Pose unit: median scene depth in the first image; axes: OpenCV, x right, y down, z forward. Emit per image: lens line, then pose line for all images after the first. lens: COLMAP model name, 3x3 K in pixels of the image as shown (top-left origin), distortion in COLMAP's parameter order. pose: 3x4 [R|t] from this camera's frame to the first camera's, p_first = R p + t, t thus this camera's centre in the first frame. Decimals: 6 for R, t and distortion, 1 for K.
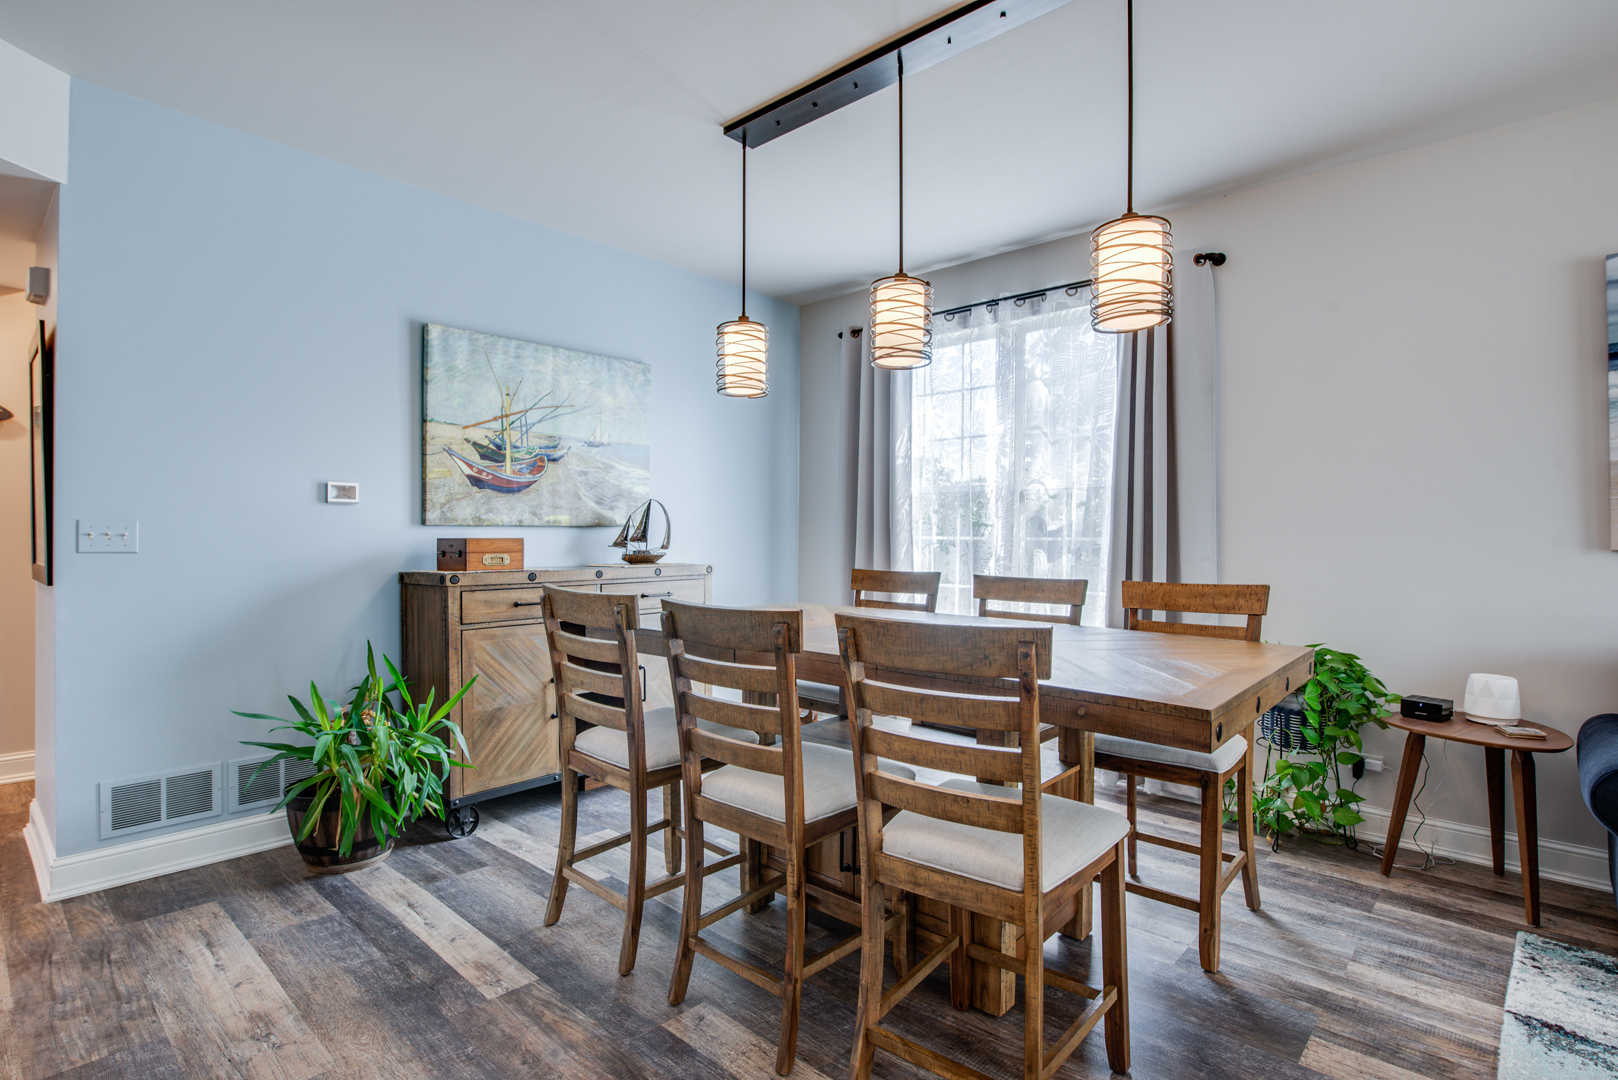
lens RADIAL K [[803.2, 0, 807.9], [0, 803.2, 540.9], [0, 0, 1]] dist [-0.014733, -0.002090]
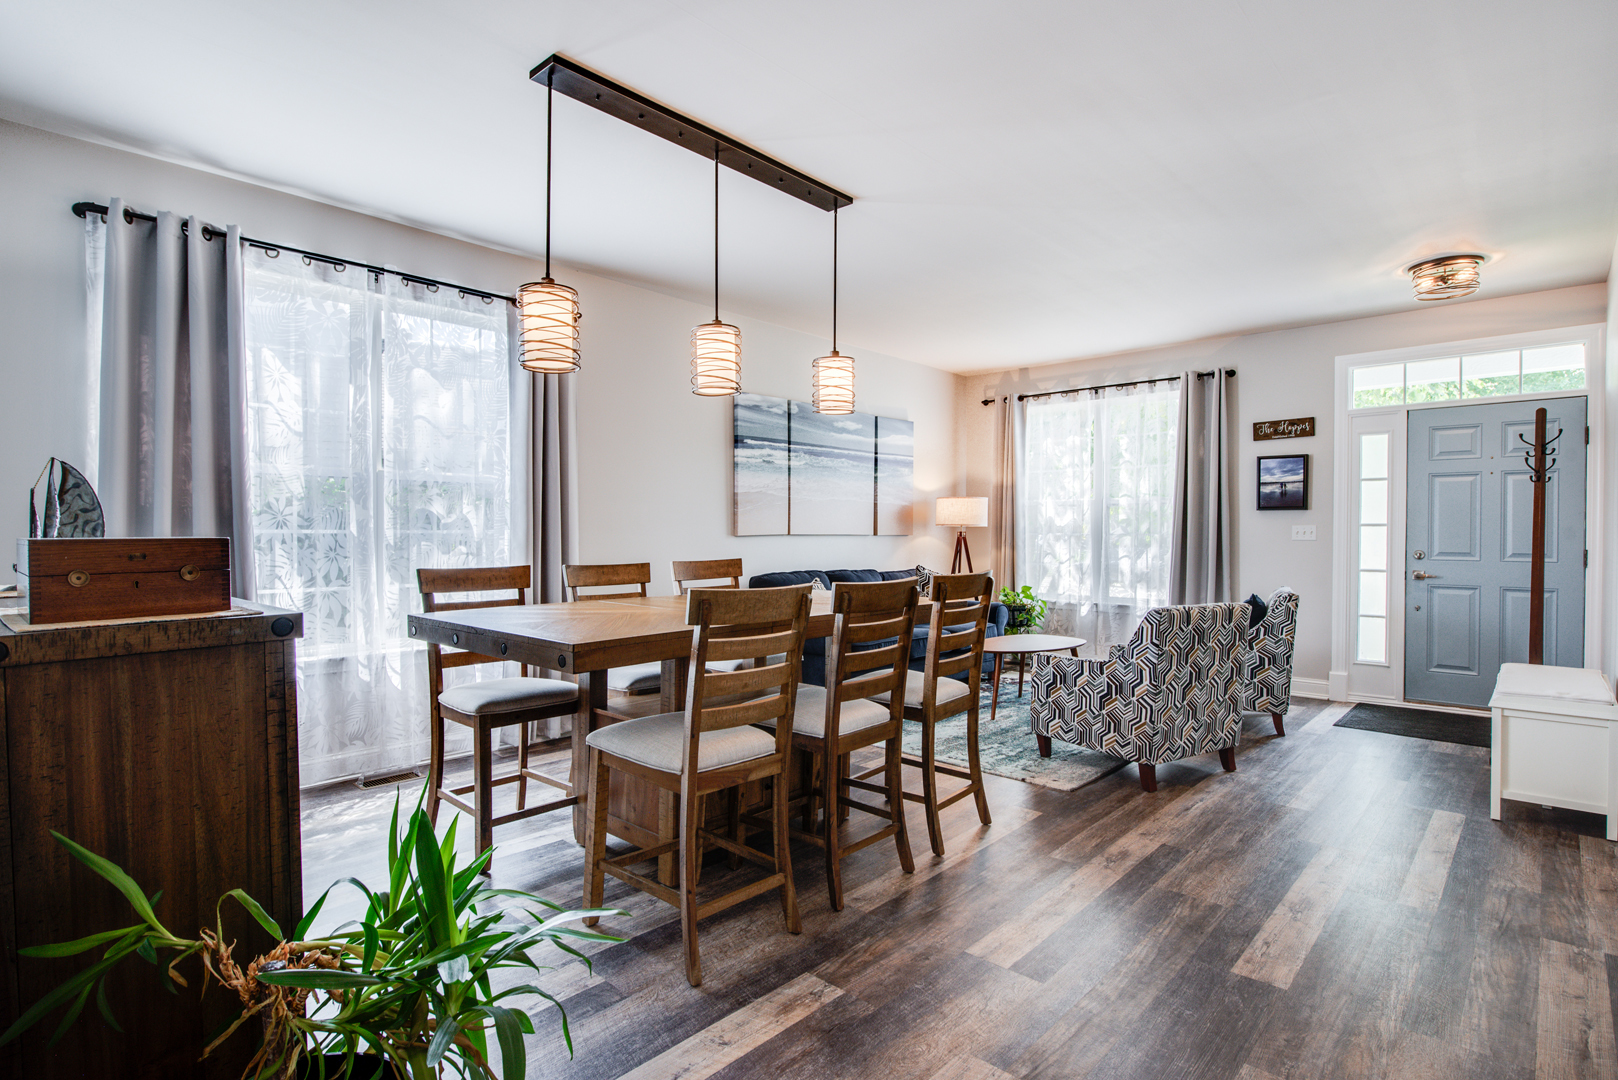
lens RADIAL K [[803.2, 0, 808.0], [0, 803.2, 541.9], [0, 0, 1]] dist [-0.014733, -0.002090]
pose [[0.010869, -0.011120, 0.999879, -0.757938], [-0.001421, 0.999937, 0.011136, 0.000484], [-0.999940, -0.001541, 0.010853, 0.564173]]
